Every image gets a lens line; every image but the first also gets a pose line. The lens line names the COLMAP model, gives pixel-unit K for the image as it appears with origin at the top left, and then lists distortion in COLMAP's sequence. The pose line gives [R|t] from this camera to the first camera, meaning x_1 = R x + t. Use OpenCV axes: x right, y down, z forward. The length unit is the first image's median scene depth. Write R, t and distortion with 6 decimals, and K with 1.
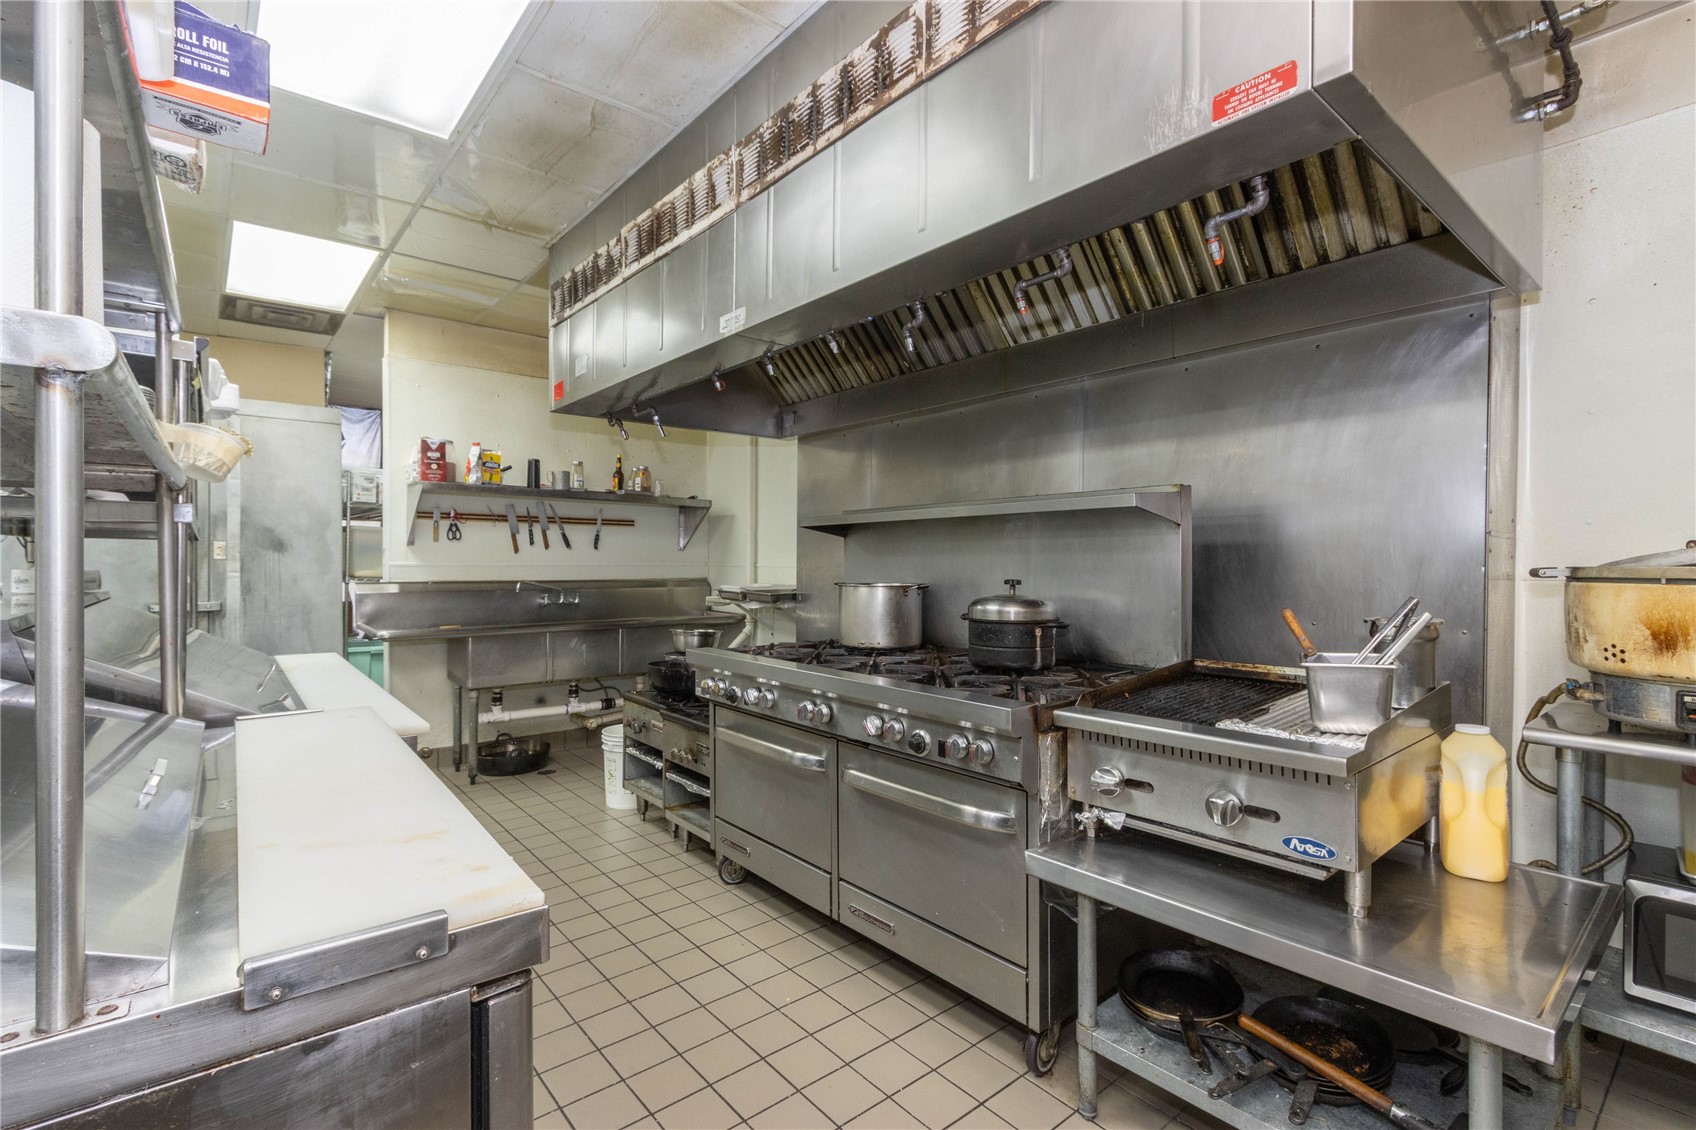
lens RADIAL K [[772.9, 0, 848.0], [0, 772.9, 565.0], [0, 0, 1]] dist [0.000876, 0.000015]
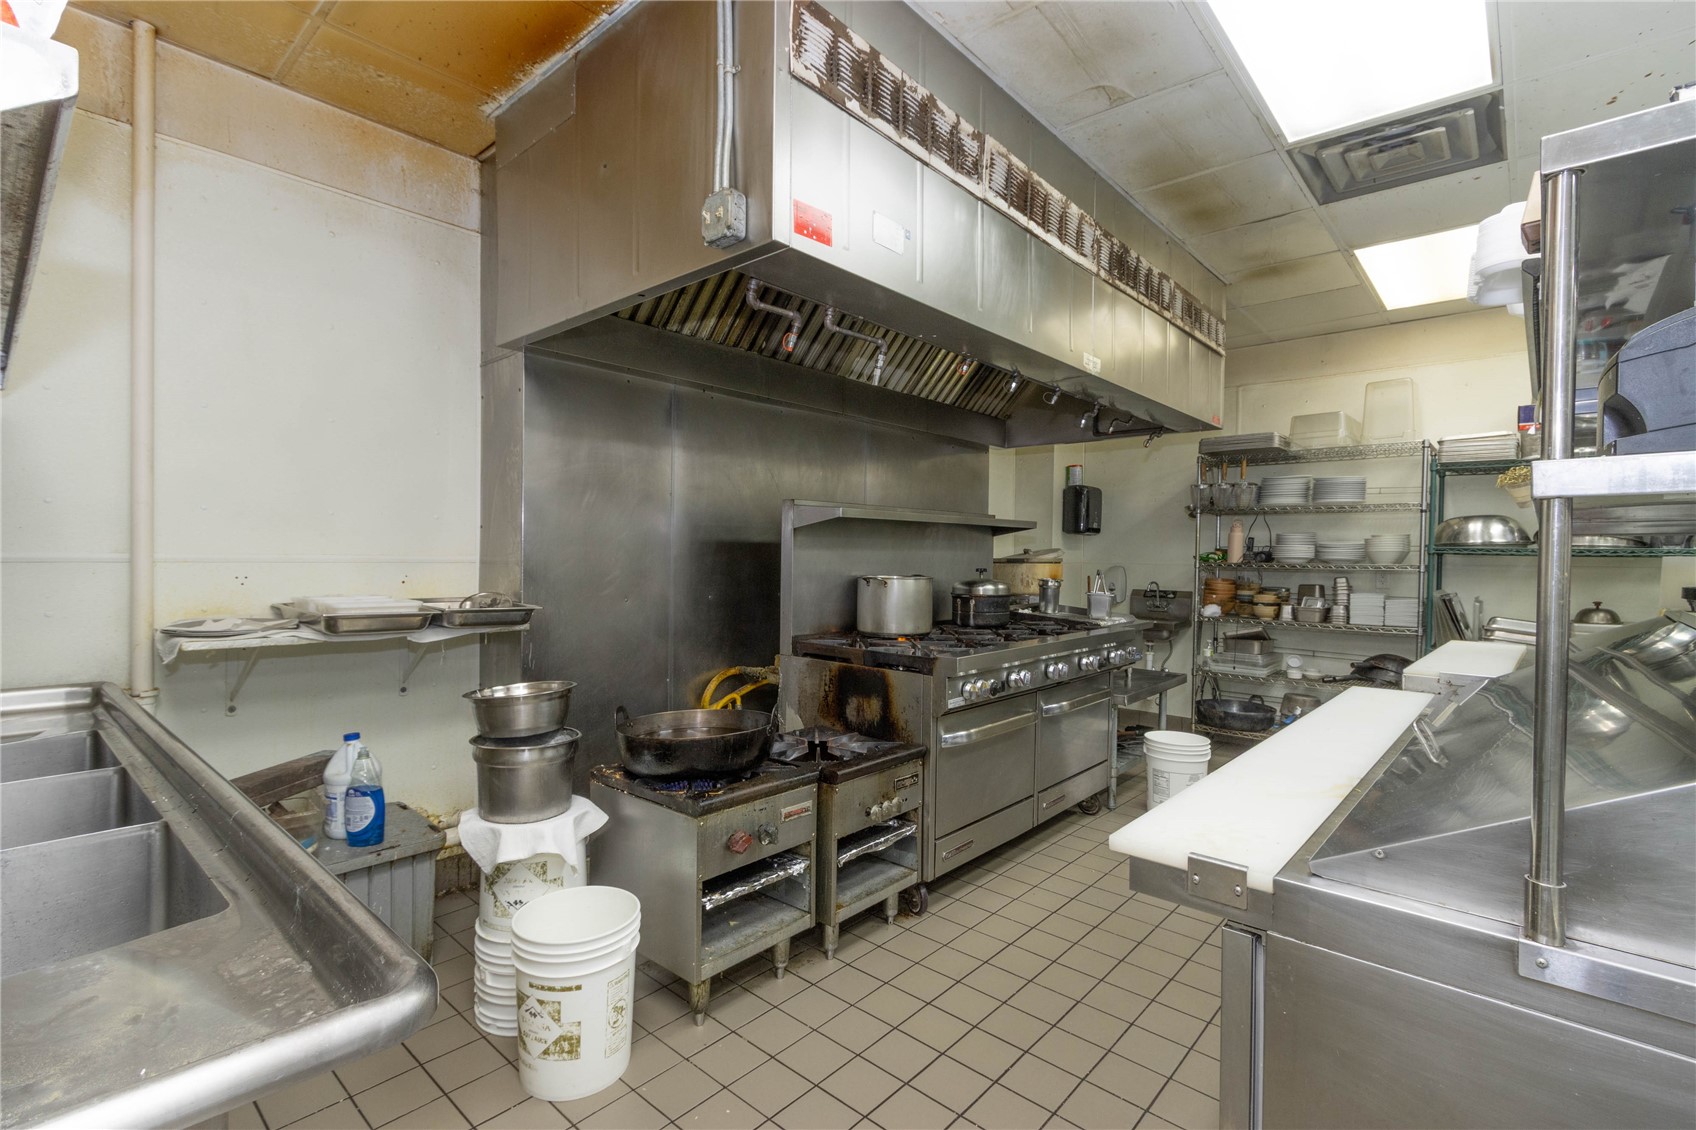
lens RADIAL K [[772.9, 0, 848.0], [0, 772.9, 565.0], [0, 0, 1]] dist [0.000876, 0.000015]
pose [[-0.151157, -0.010291, 0.988456, -1.115920], [-0.003532, 0.999945, 0.009871, -0.001724], [-0.988503, -0.001999, -0.151185, 1.331233]]
